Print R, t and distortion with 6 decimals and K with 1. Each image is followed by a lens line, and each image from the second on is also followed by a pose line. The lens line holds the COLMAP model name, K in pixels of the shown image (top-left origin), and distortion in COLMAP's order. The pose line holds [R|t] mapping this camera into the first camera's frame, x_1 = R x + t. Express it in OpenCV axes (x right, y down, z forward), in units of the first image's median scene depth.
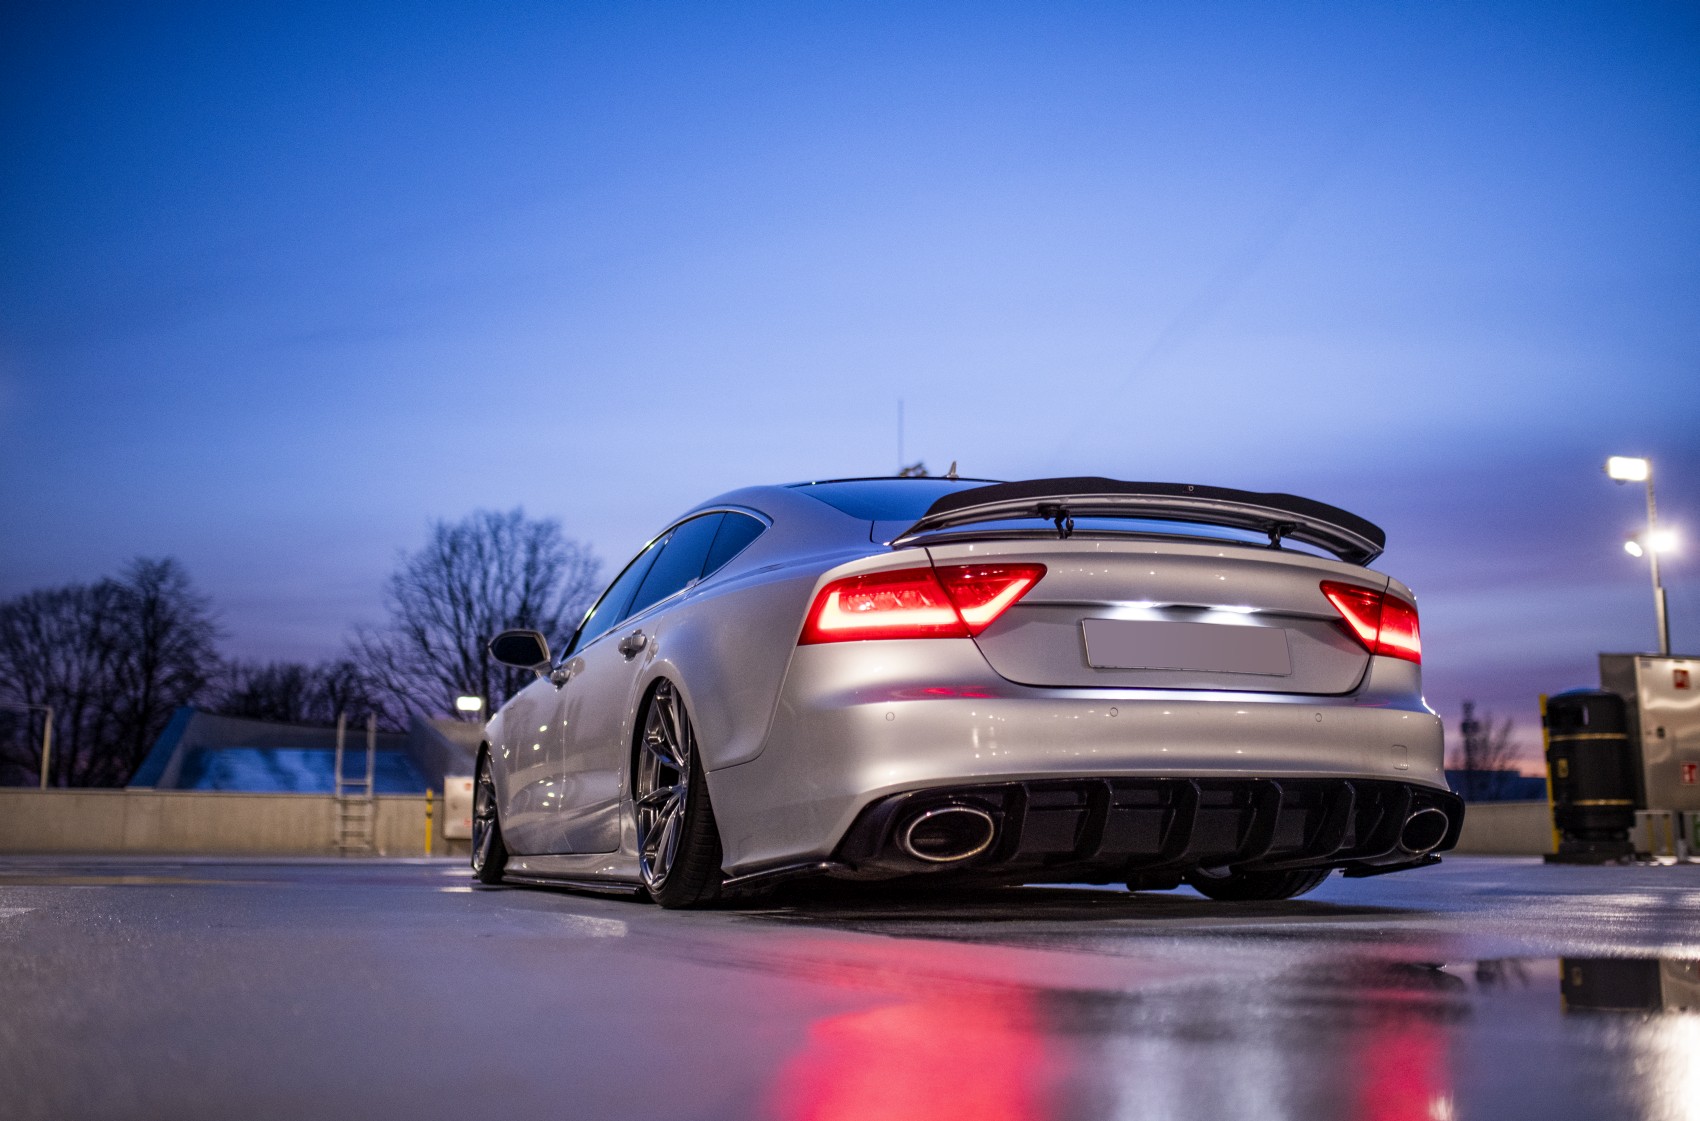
lens RADIAL K [[1678.2, 0, 843.3], [0, 1678.2, 572.6], [0, 0, 1]] dist [-0.045483, 0.000000]
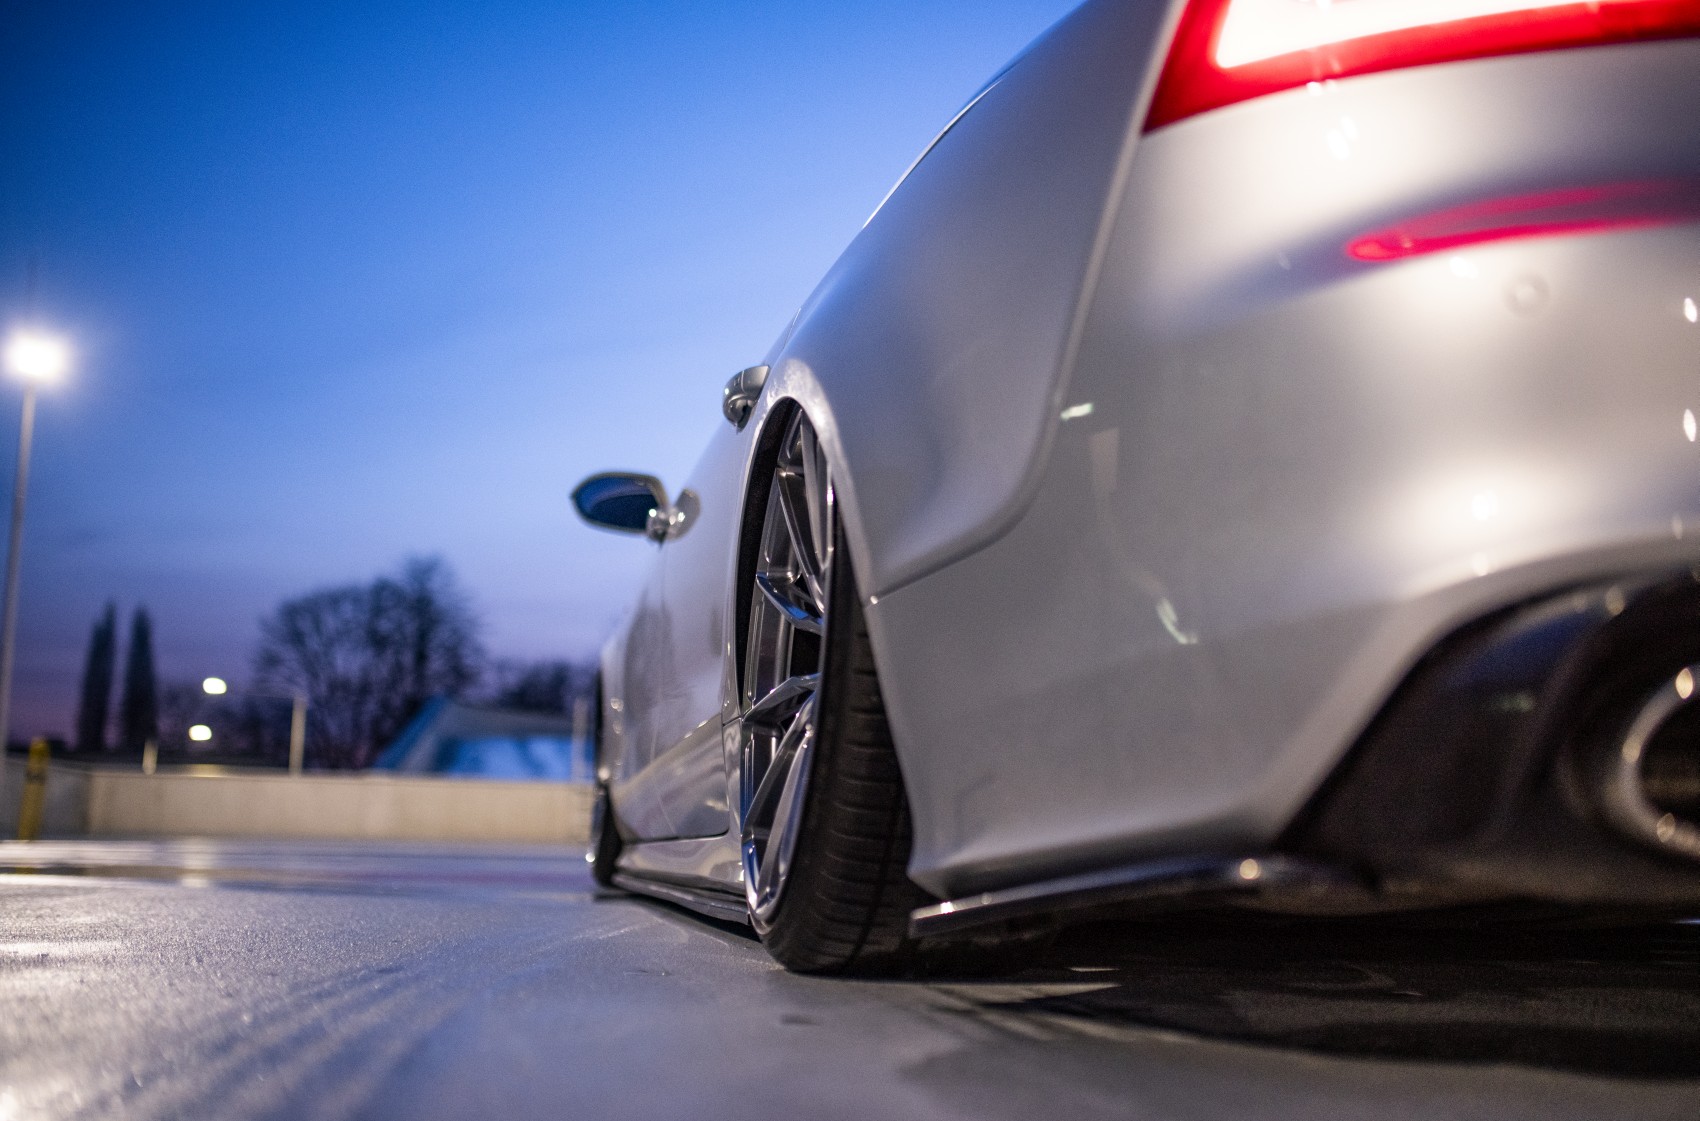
lens RADIAL K [[1678.2, 0, 845.5], [0, 1678.2, 555.2], [0, 0, 1]] dist [-0.045483, 0.000000]
pose [[0.988726, -0.010371, -0.149378, -0.028483], [0.009176, 0.999920, -0.008689, 0.096851], [0.149456, 0.007220, 0.988742, 0.559320]]
